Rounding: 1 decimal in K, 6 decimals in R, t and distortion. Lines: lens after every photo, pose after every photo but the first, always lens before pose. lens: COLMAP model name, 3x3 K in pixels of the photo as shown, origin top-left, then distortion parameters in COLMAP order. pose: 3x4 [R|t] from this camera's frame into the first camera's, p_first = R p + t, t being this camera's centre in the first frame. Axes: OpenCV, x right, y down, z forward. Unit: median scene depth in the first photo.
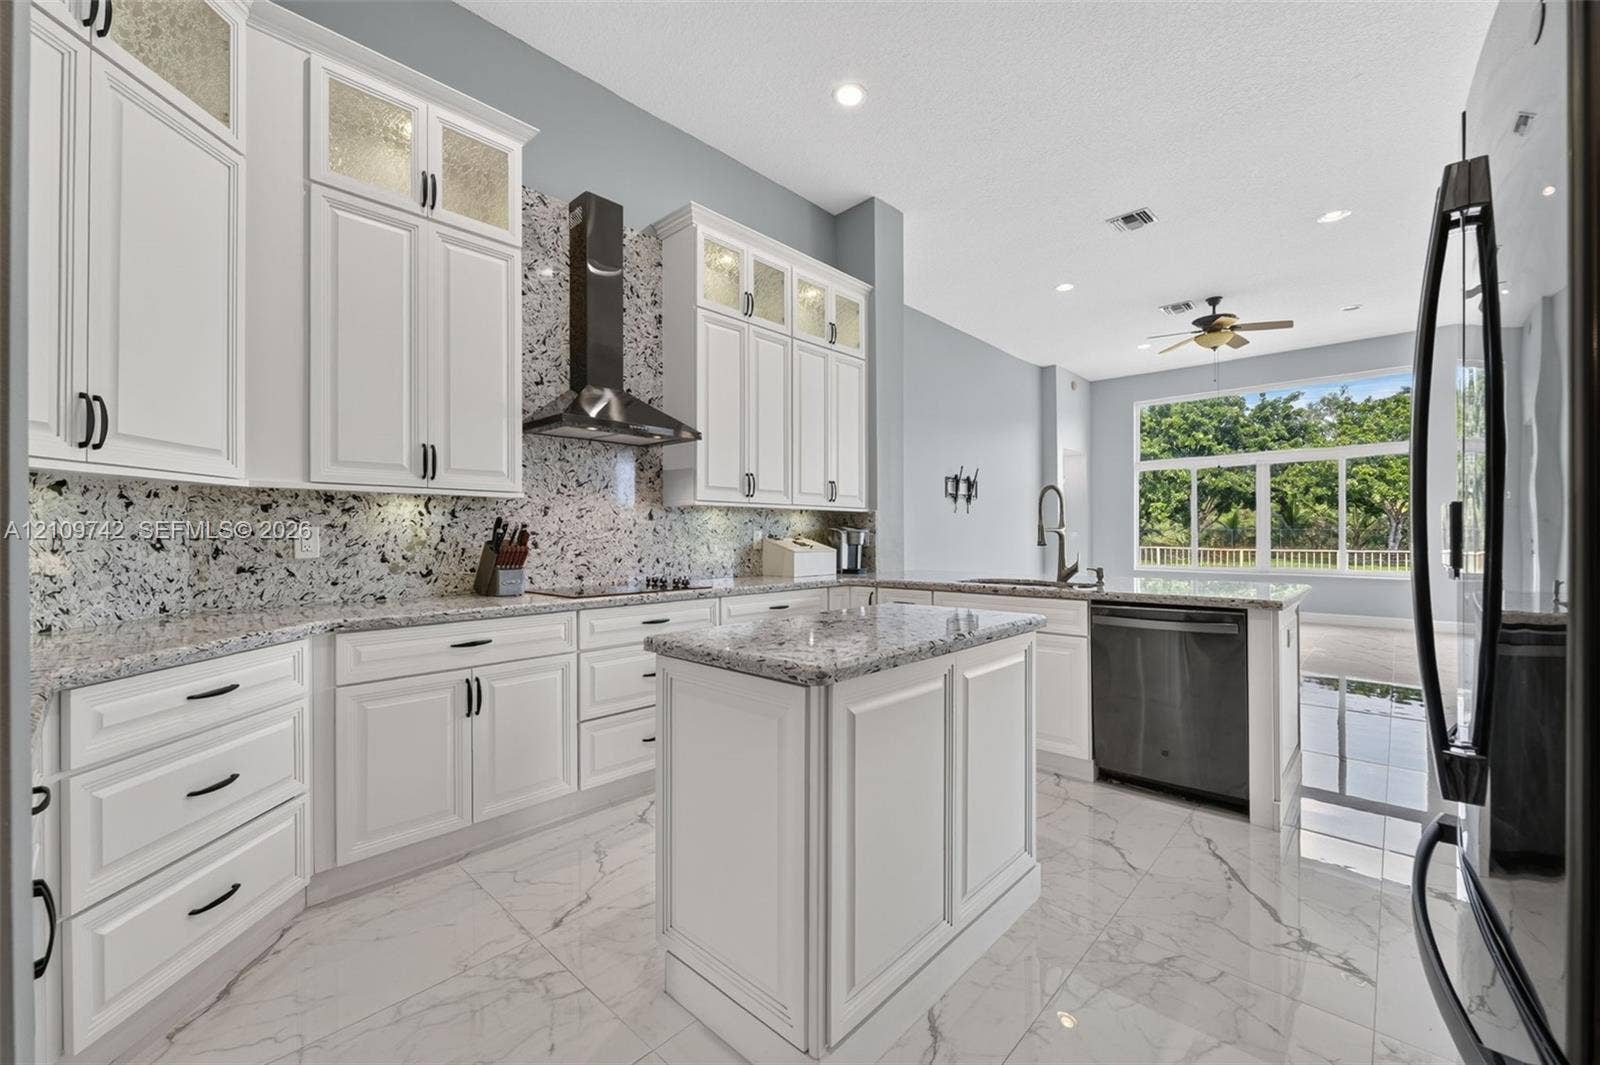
lens RADIAL K [[646.6, 0, 805.2], [0, 646.6, 531.7], [0, 0, 1]] dist [0.003210, 0.000079]
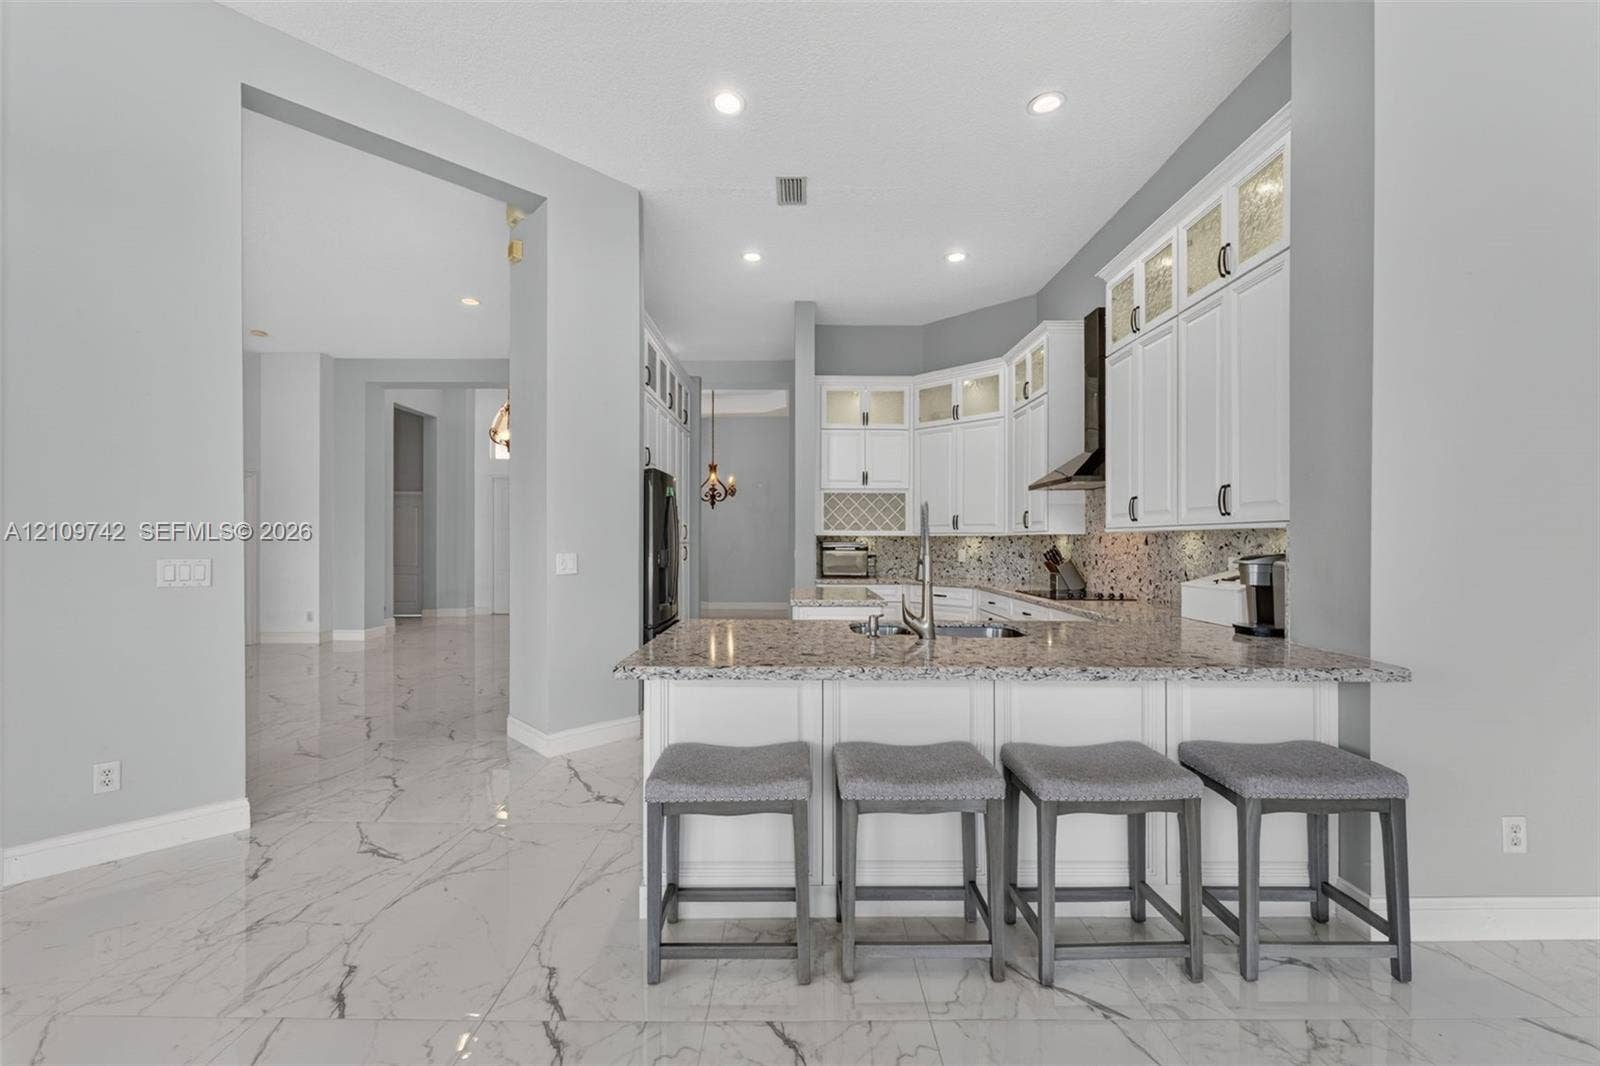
lens RADIAL K [[646.6, 0, 802.6], [0, 646.6, 536.3], [0, 0, 1]] dist [0.003210, 0.000079]
pose [[-0.736253, -0.006740, -0.676673, 1.240165], [0.000197, 0.999948, -0.010173, -0.028945], [0.676707, -0.007623, -0.736213, 1.850822]]
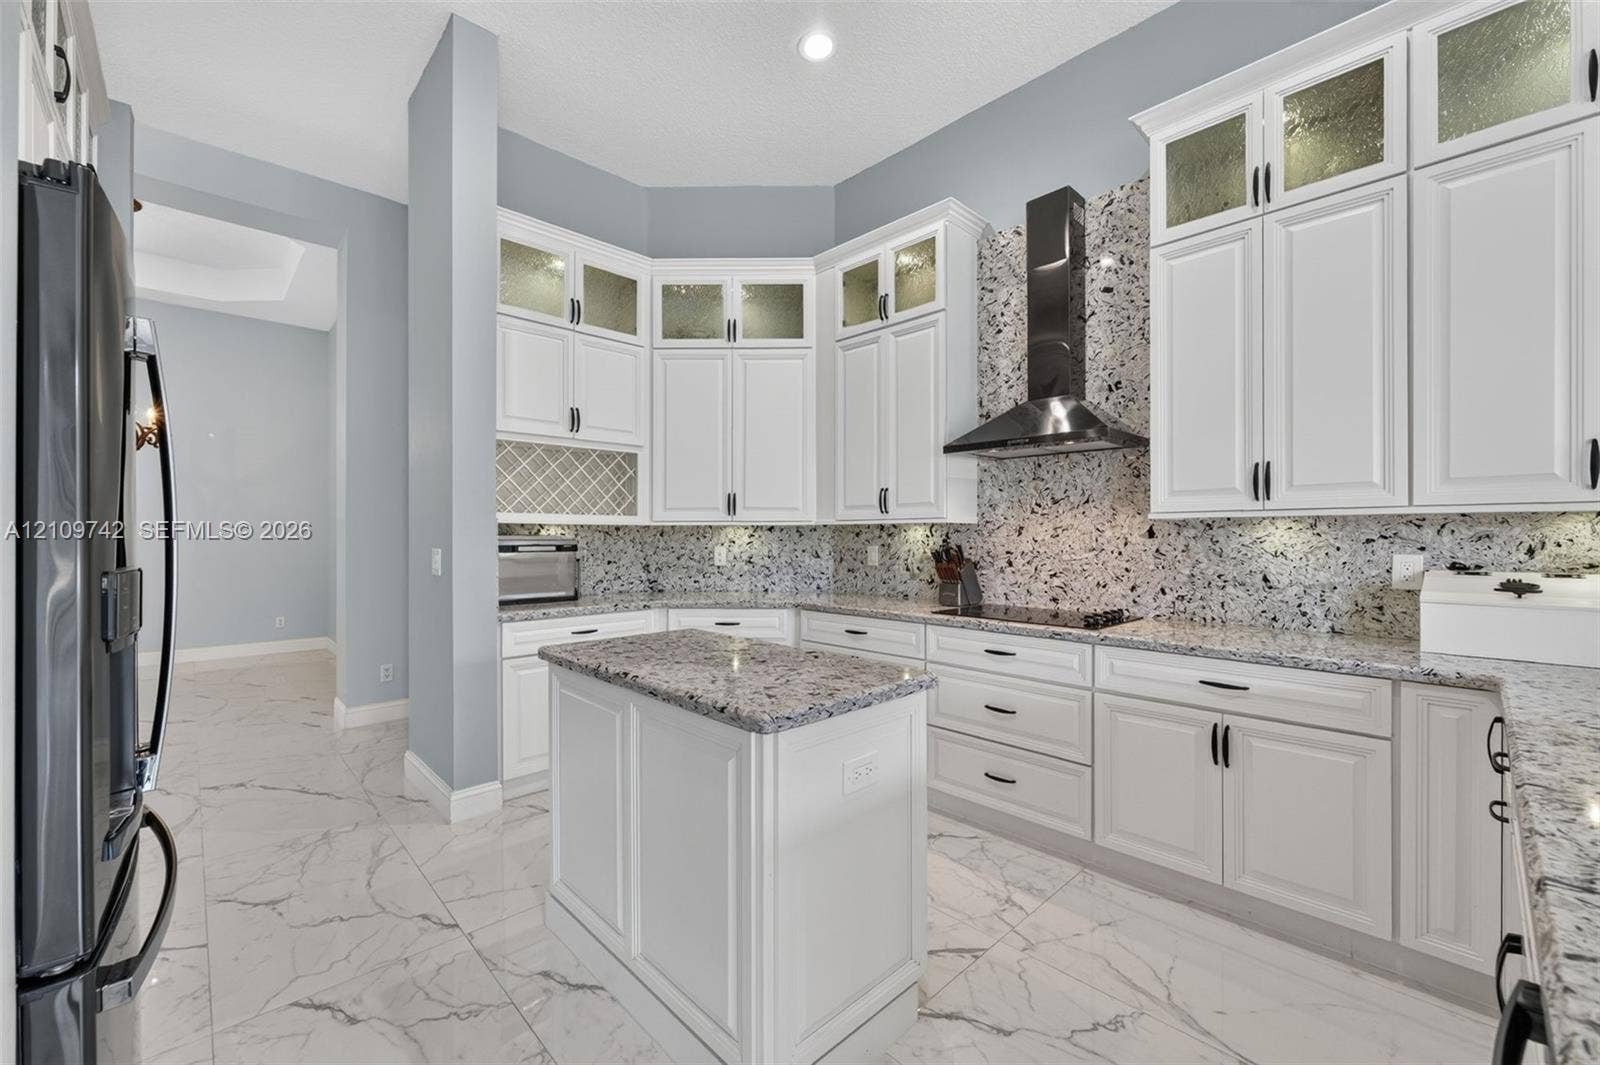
lens RADIAL K [[646.6, 0, 795.1], [0, 646.6, 533.8], [0, 0, 1]] dist [0.003210, 0.000079]
pose [[-0.070615, -0.001482, -0.997503, 0.747483], [0.004849, 0.999987, -0.001829, -0.031341], [0.997492, -0.004966, -0.070607, 0.815121]]
